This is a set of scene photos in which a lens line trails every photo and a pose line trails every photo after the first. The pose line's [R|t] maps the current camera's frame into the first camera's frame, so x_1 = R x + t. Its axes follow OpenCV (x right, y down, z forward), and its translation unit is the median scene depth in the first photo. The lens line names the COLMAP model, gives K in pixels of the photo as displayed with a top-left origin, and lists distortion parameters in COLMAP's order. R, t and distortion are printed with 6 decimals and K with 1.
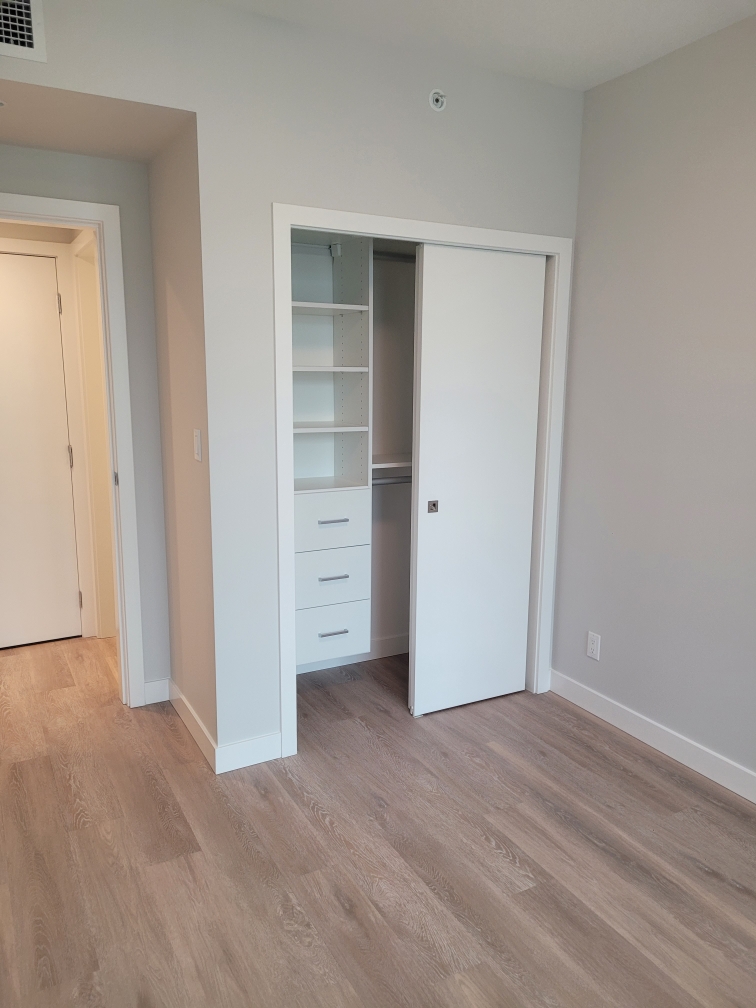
lens RADIAL K [[758.2, 0, 381.6], [0, 758.2, 503.5], [0, 0, 1]] dist [0.015166, 0.002608]
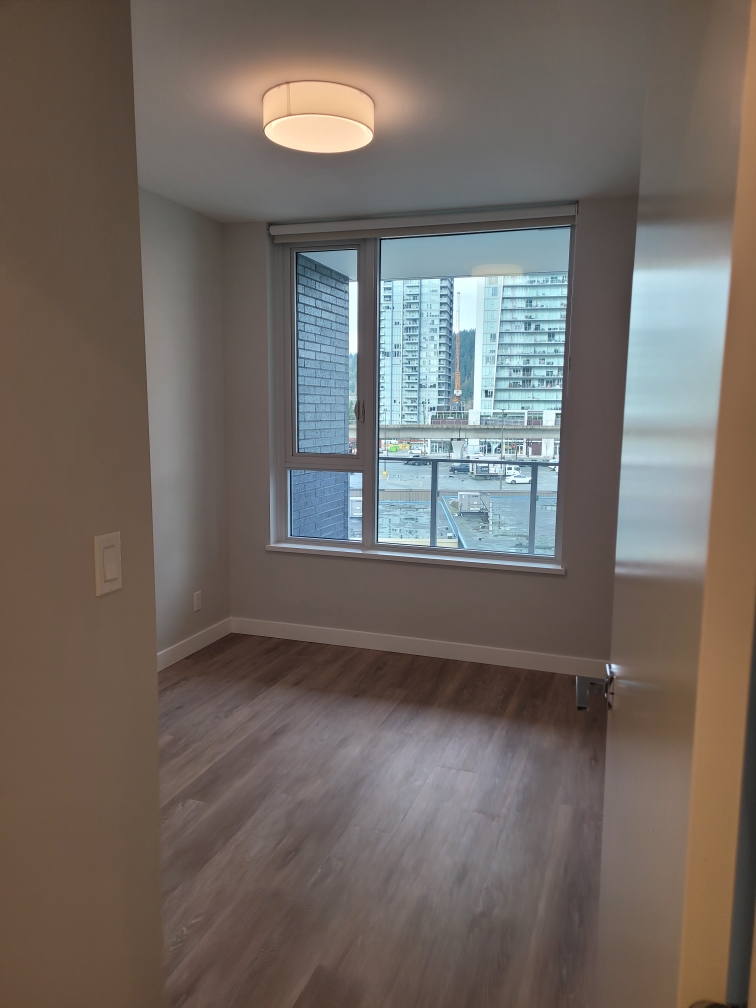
lens RADIAL K [[758.2, 0, 382.2], [0, 758.2, 504.3], [0, 0, 1]] dist [0.015166, 0.002608]
pose [[-0.670039, -0.107582, 0.734489, -0.957069], [0.123609, 0.959459, 0.253297, -0.287161], [-0.731962, 0.260508, -0.629577, 1.497021]]
